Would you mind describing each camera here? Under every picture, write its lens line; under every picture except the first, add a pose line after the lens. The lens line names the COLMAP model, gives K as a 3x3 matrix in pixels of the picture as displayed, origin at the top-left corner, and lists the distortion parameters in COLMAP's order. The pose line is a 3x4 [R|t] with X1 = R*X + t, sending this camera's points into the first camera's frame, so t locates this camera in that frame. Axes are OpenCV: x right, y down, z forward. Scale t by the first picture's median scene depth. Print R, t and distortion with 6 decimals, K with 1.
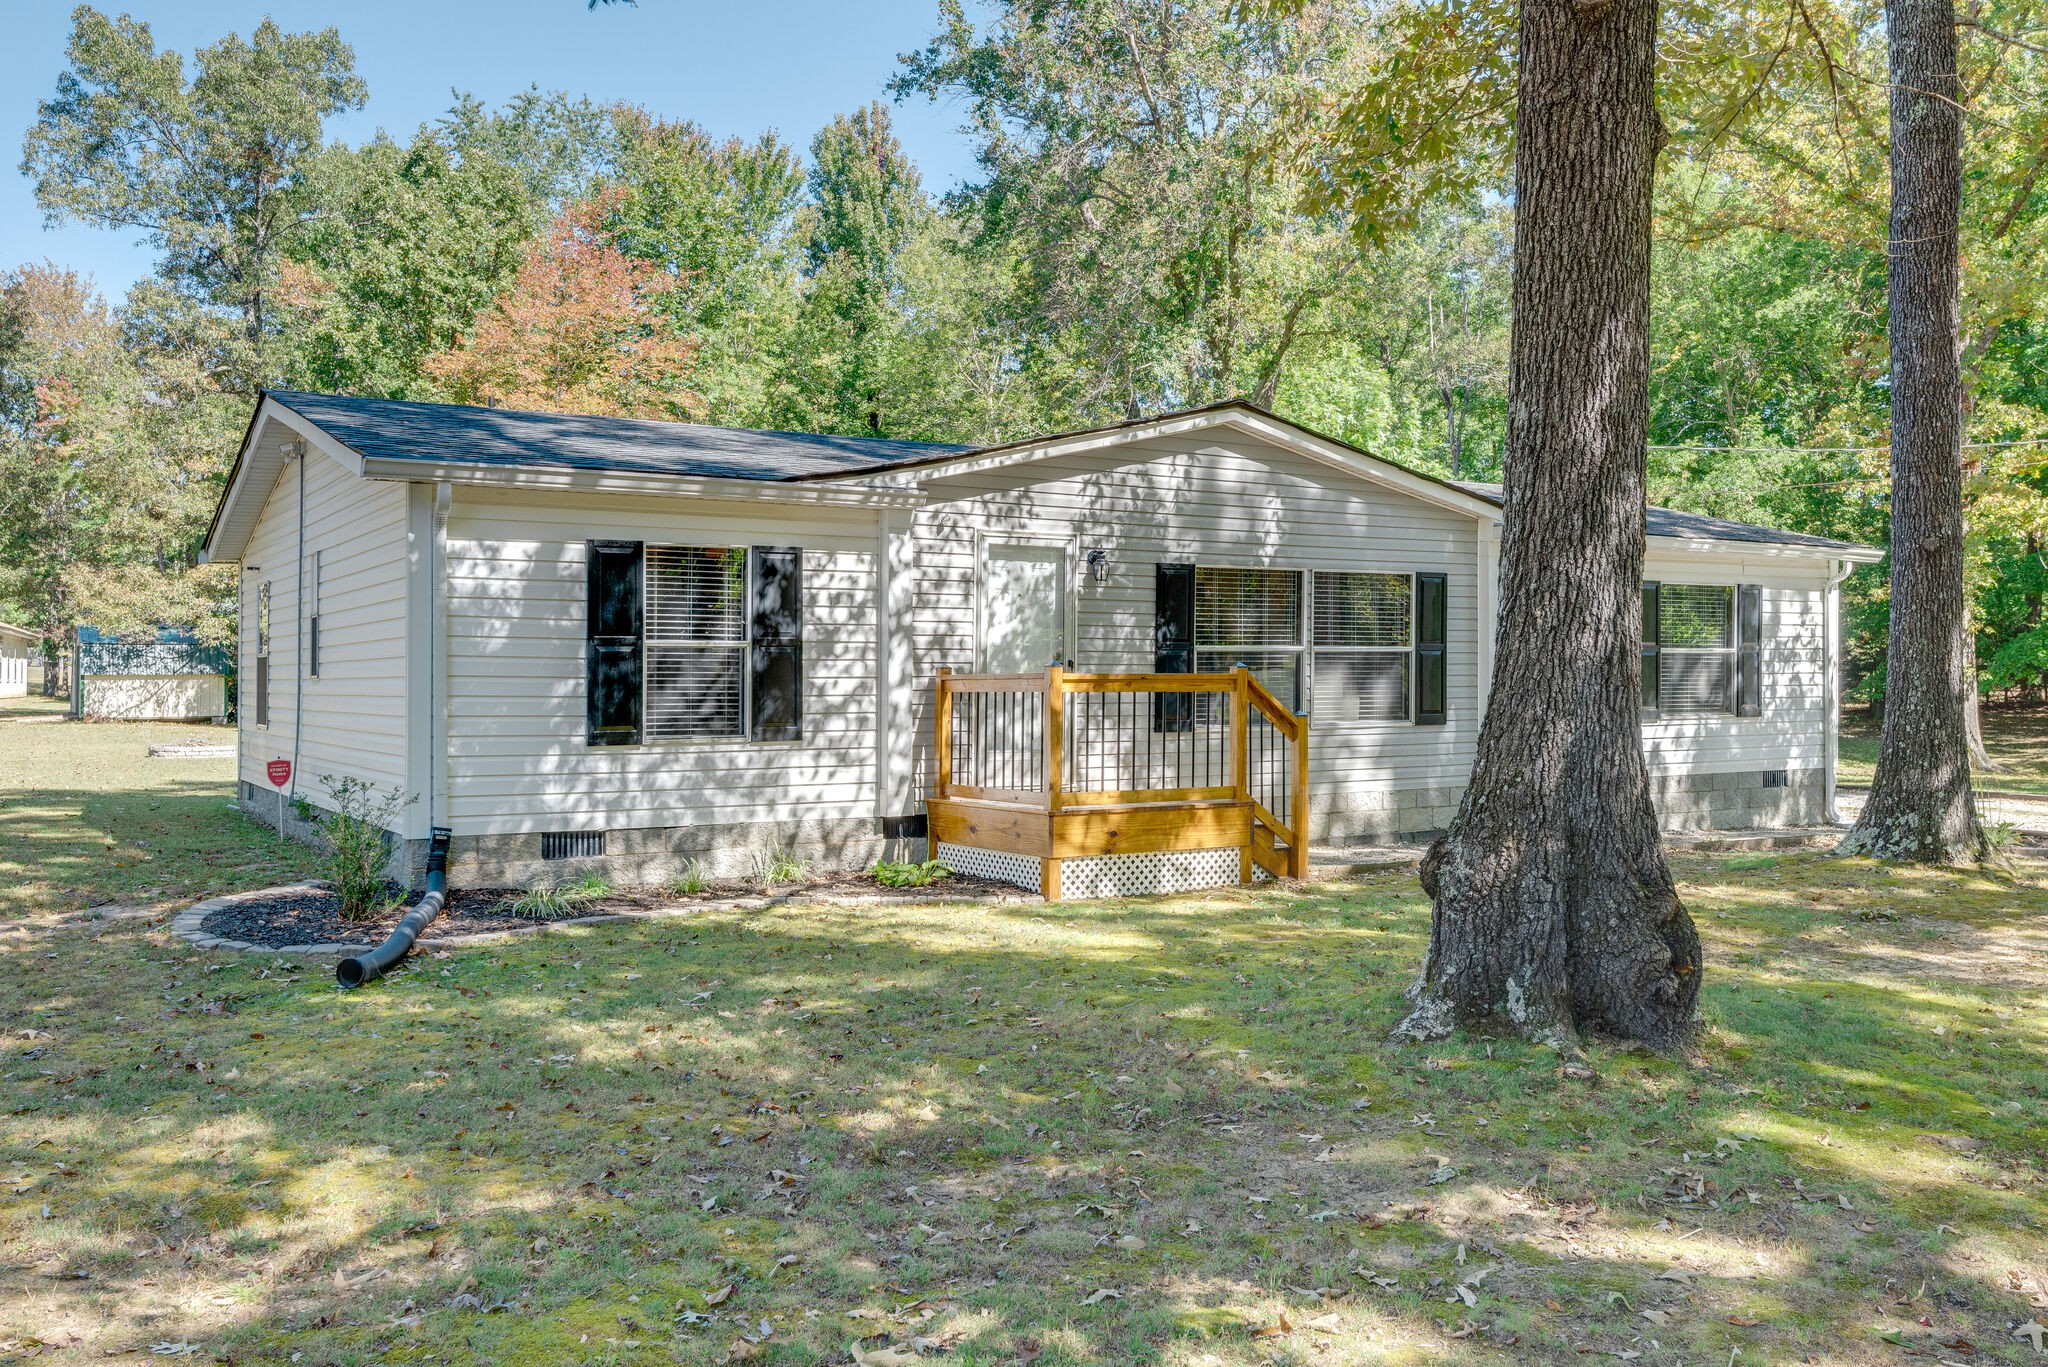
lens RADIAL K [[1636.2, 0, 1024.6], [0, 1636.2, 687.6], [0, 0, 1]] dist [0.055233, -0.009081]
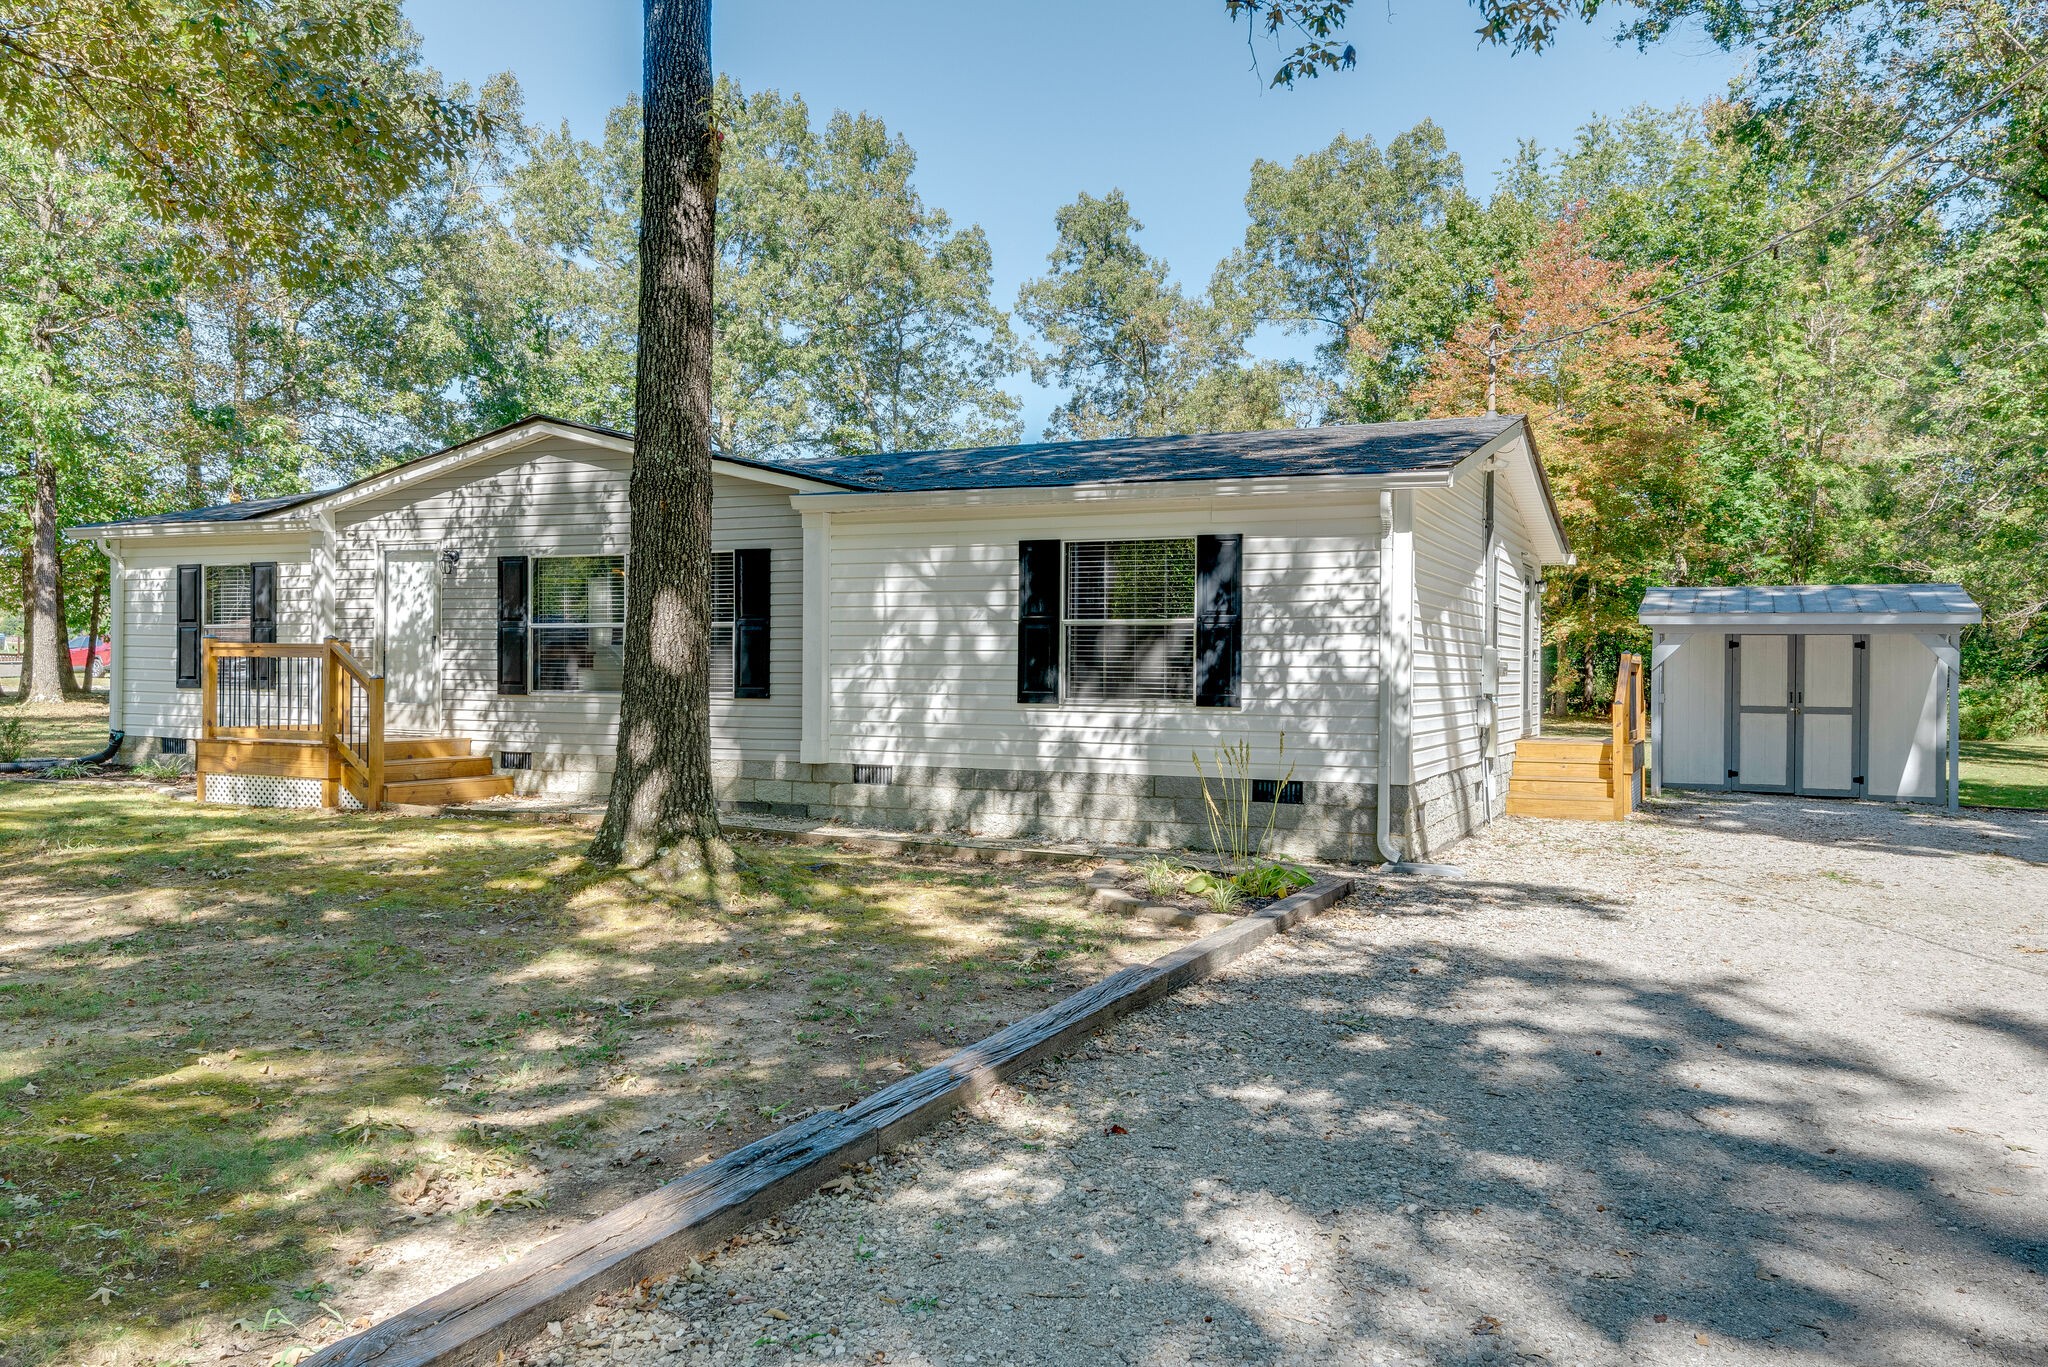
lens RADIAL K [[1636.2, 0, 1020.4], [0, 1636.2, 670.0], [0, 0, 1]] dist [0.055233, -0.009081]
pose [[0.541363, 0.015419, -0.840648, 1.280493], [-0.010855, 0.999877, 0.011350, -0.008859], [0.840719, 0.002981, 0.541463, 0.637674]]
